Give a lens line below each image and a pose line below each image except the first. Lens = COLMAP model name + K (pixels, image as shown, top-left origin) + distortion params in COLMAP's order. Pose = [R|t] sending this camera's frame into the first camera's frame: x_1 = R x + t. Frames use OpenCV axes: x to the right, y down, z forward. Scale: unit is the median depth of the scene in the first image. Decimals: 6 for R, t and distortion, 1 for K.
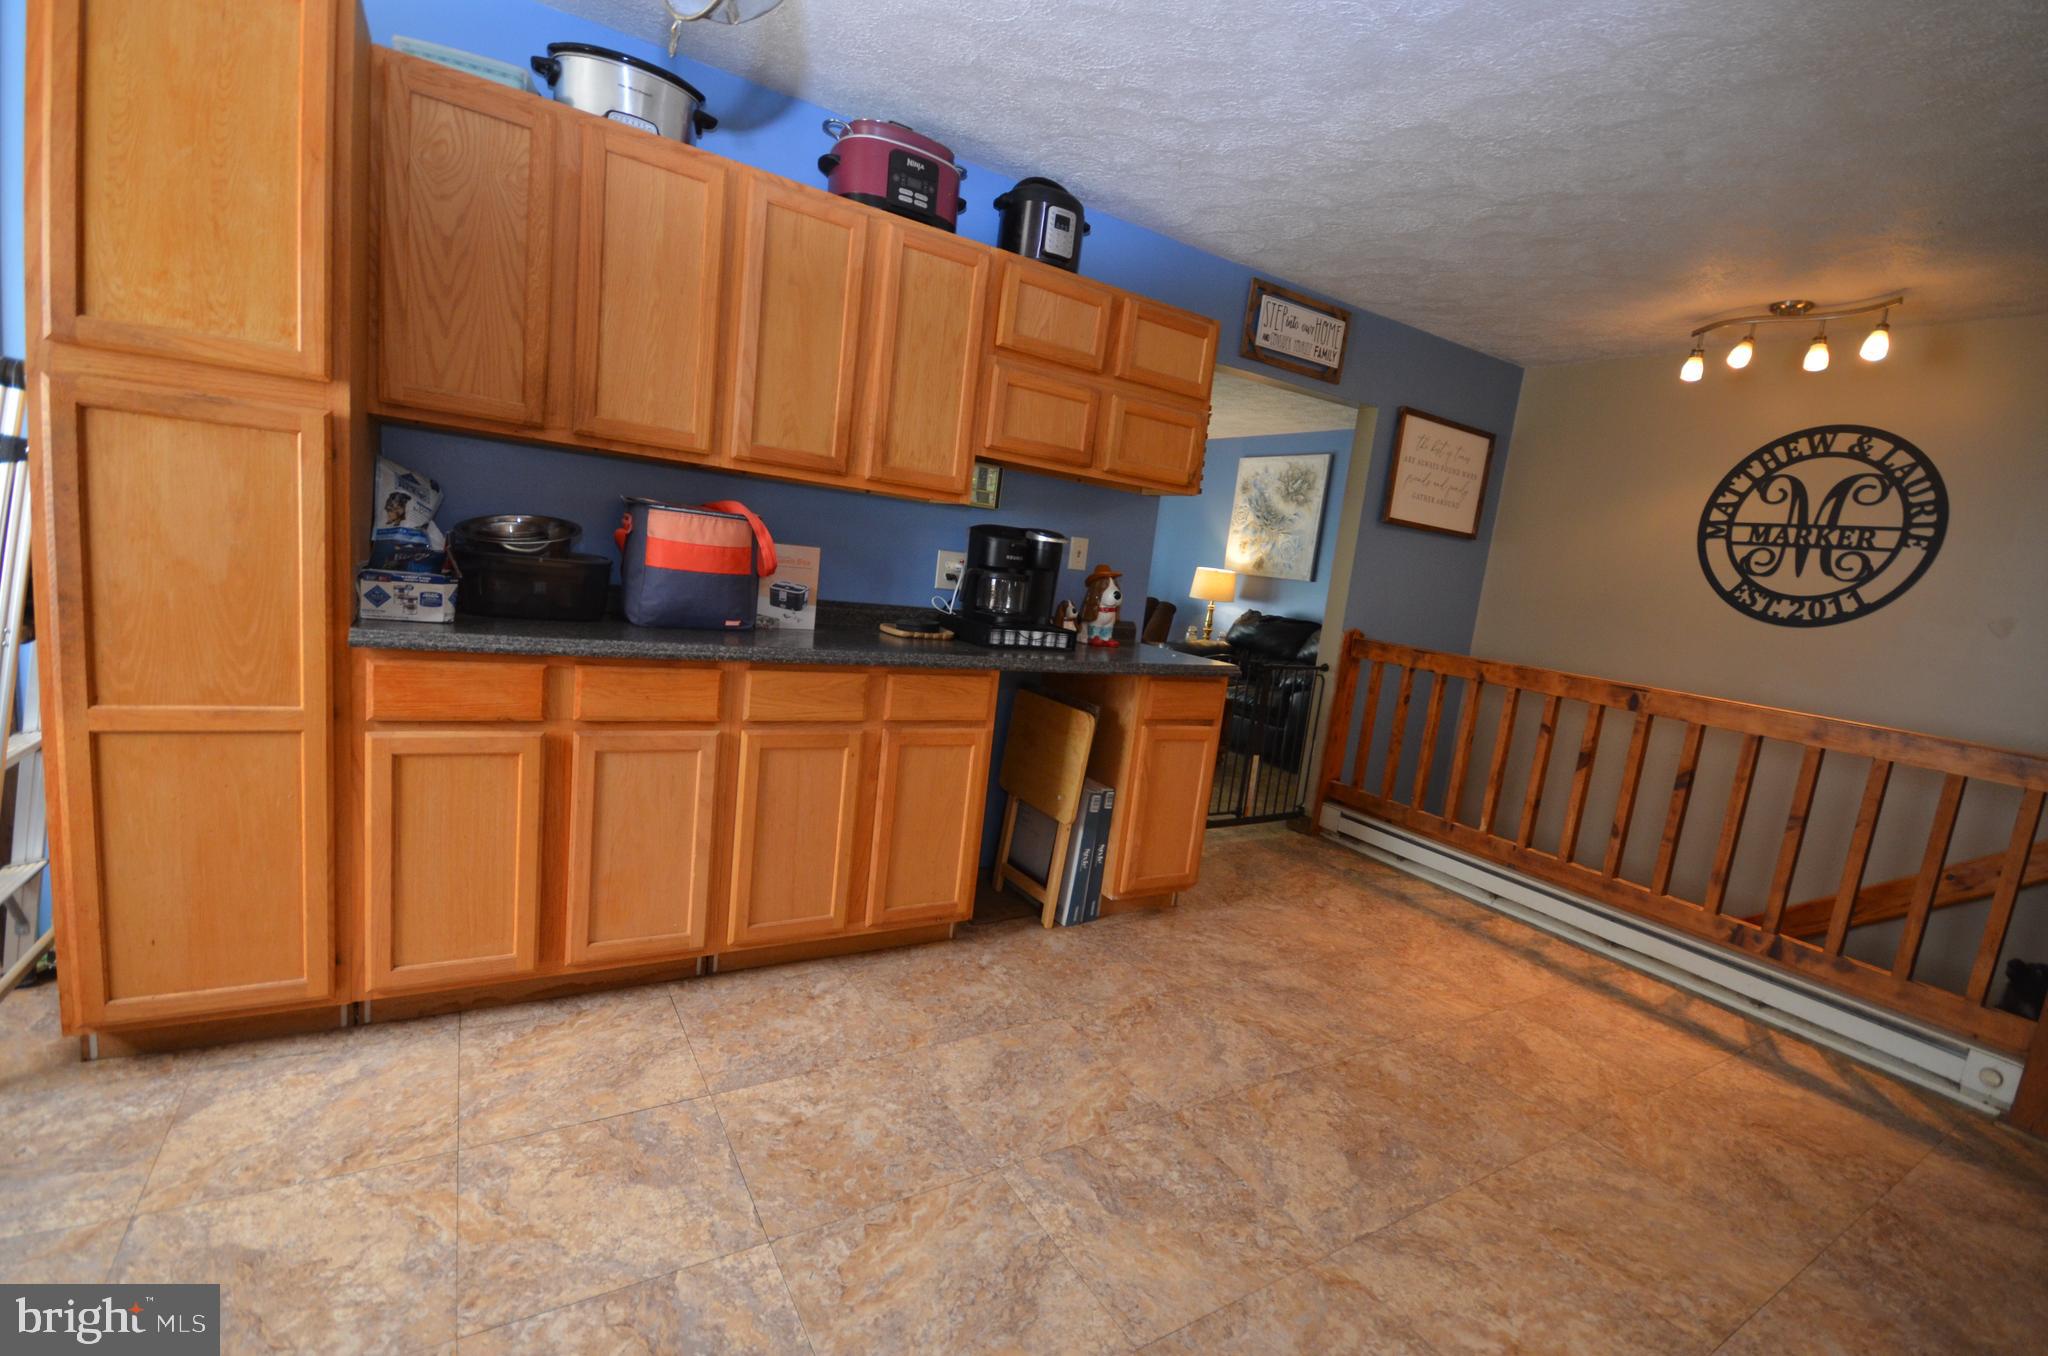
lens RADIAL K [[894.4, 0, 1040.3], [0, 894.4, 698.6], [0, 0, 1]] dist [0.008913, -0.010032]
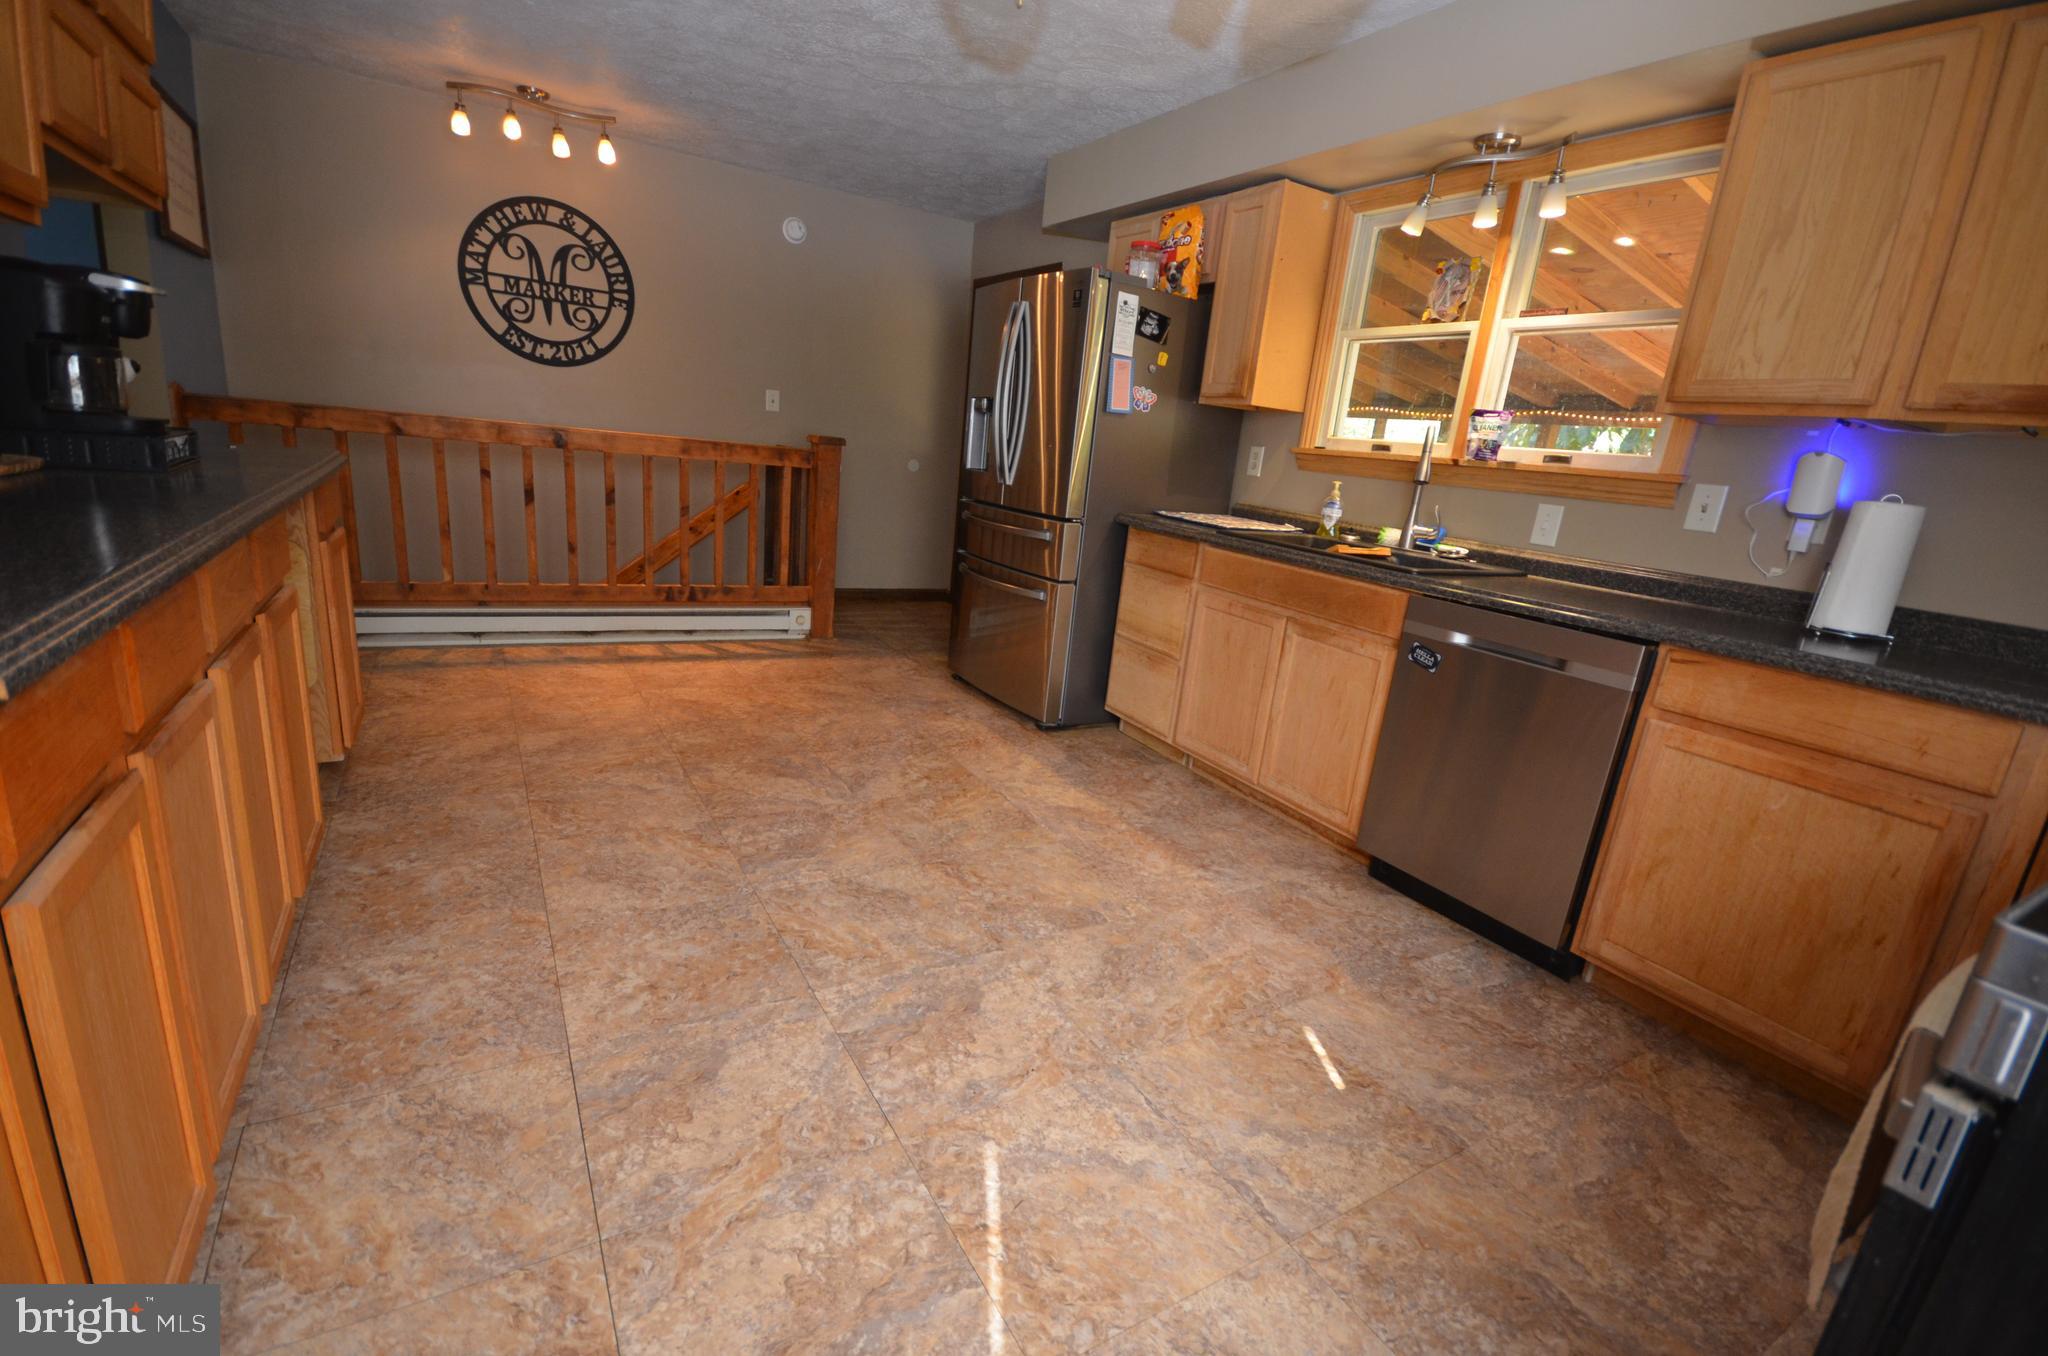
lens RADIAL K [[894.4, 0, 1040.3], [0, 894.4, 698.6], [0, 0, 1]] dist [0.008913, -0.010032]
pose [[0.023622, -0.379946, 0.924707, -0.594907], [0.058789, 0.923892, 0.378110, -0.094701], [-0.997991, 0.045431, 0.044161, 0.291706]]
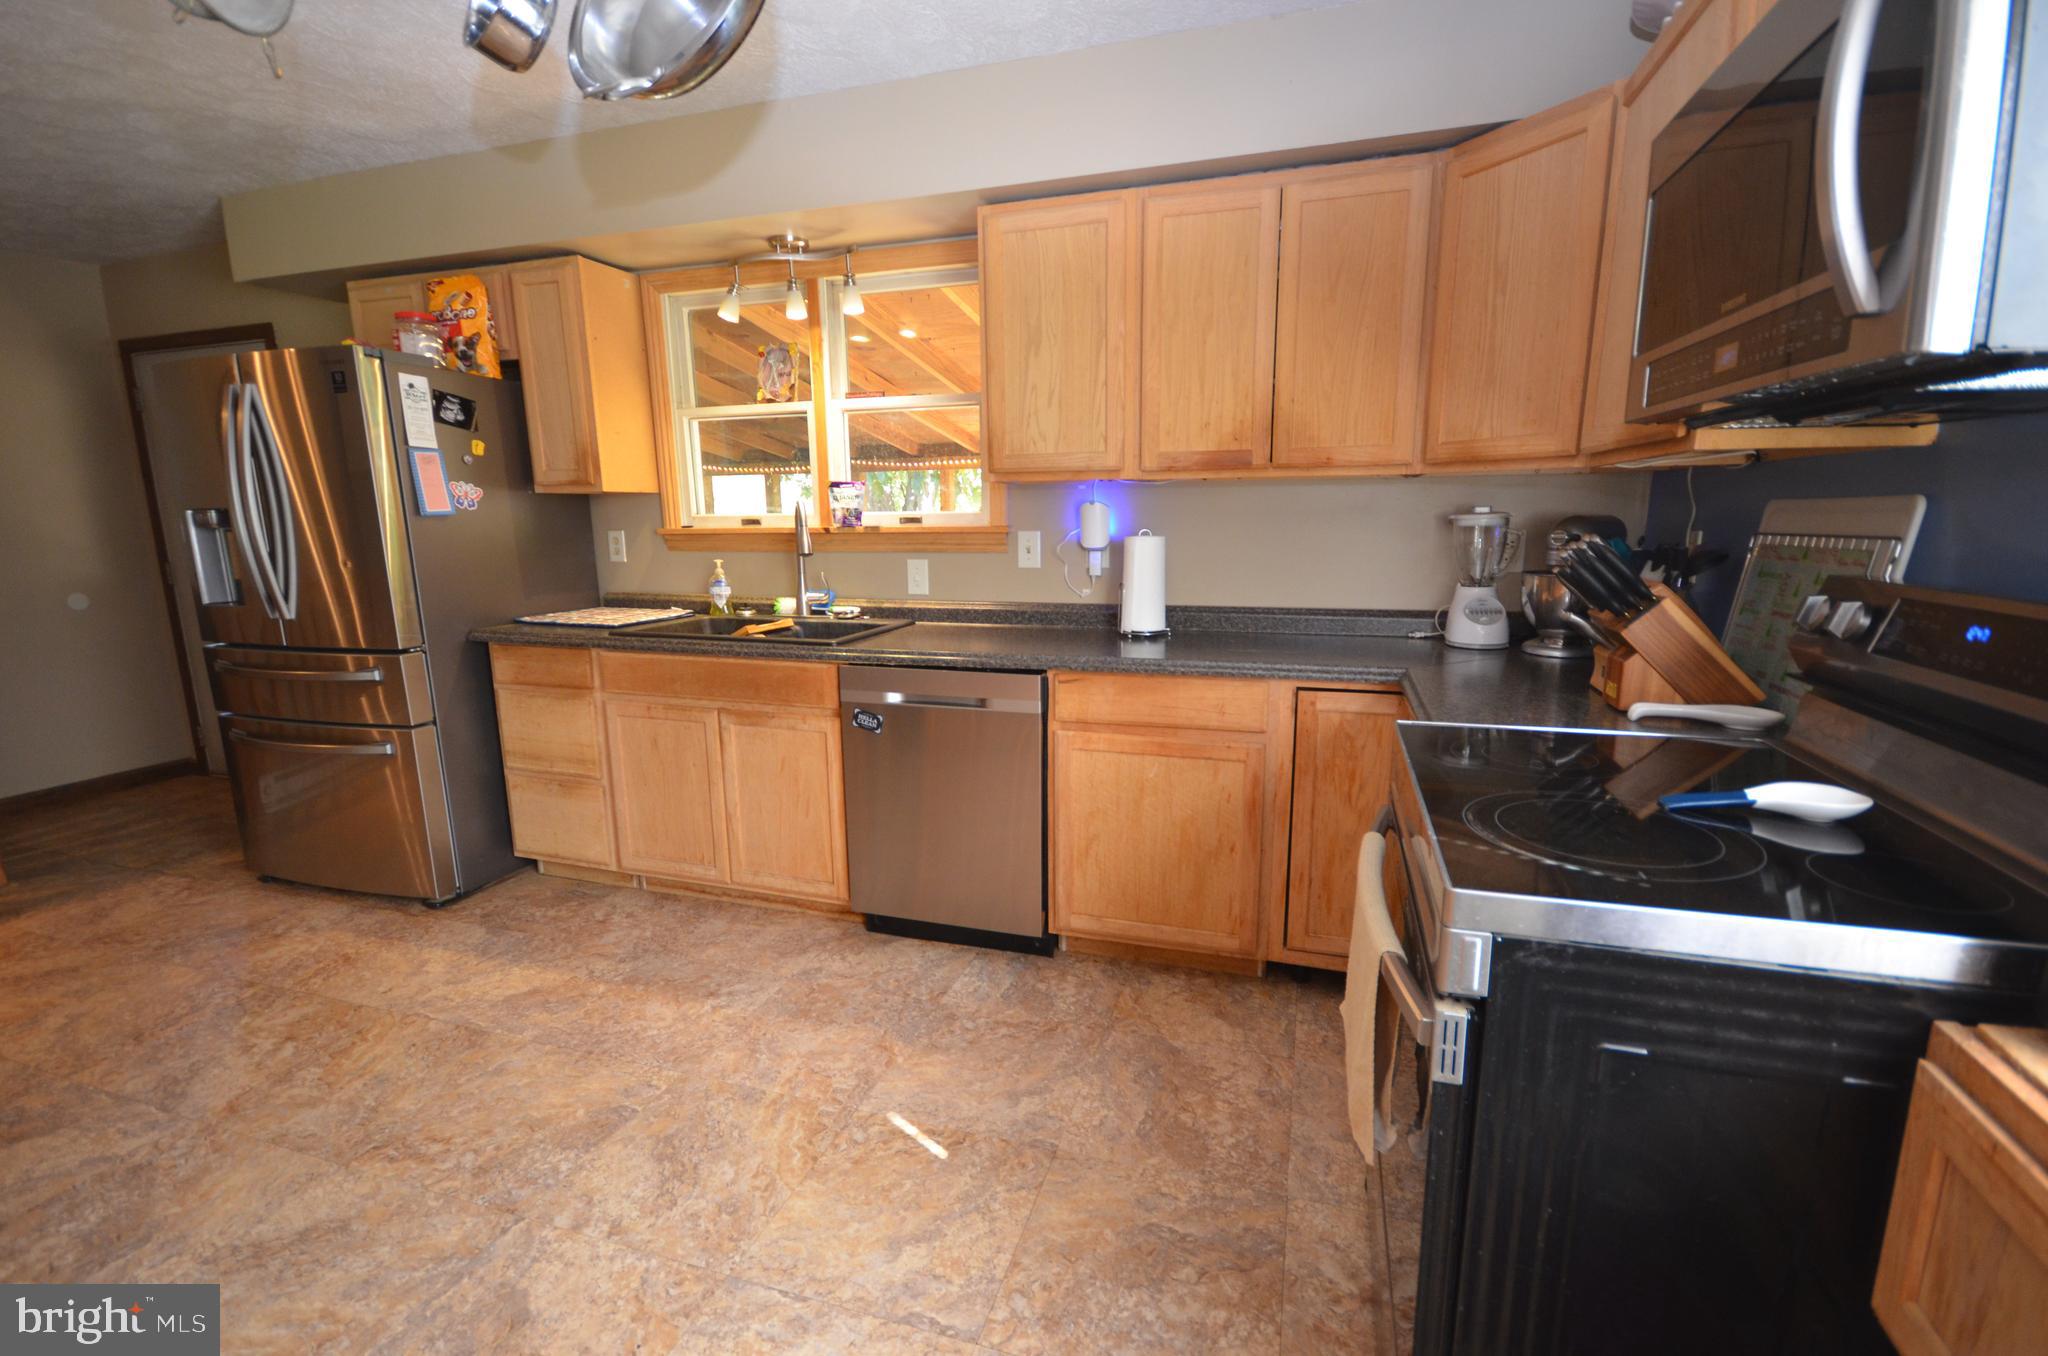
lens RADIAL K [[885.7, 0, 1031.5], [0, 885.7, 701.5], [0, 0, 1]] dist [0.008340, -0.010056]
pose [[-0.644888, -0.261797, 0.718040, -0.540145], [0.053226, 0.921838, 0.383904, -0.134608], [-0.762421, 0.285794, -0.580548, 0.343486]]
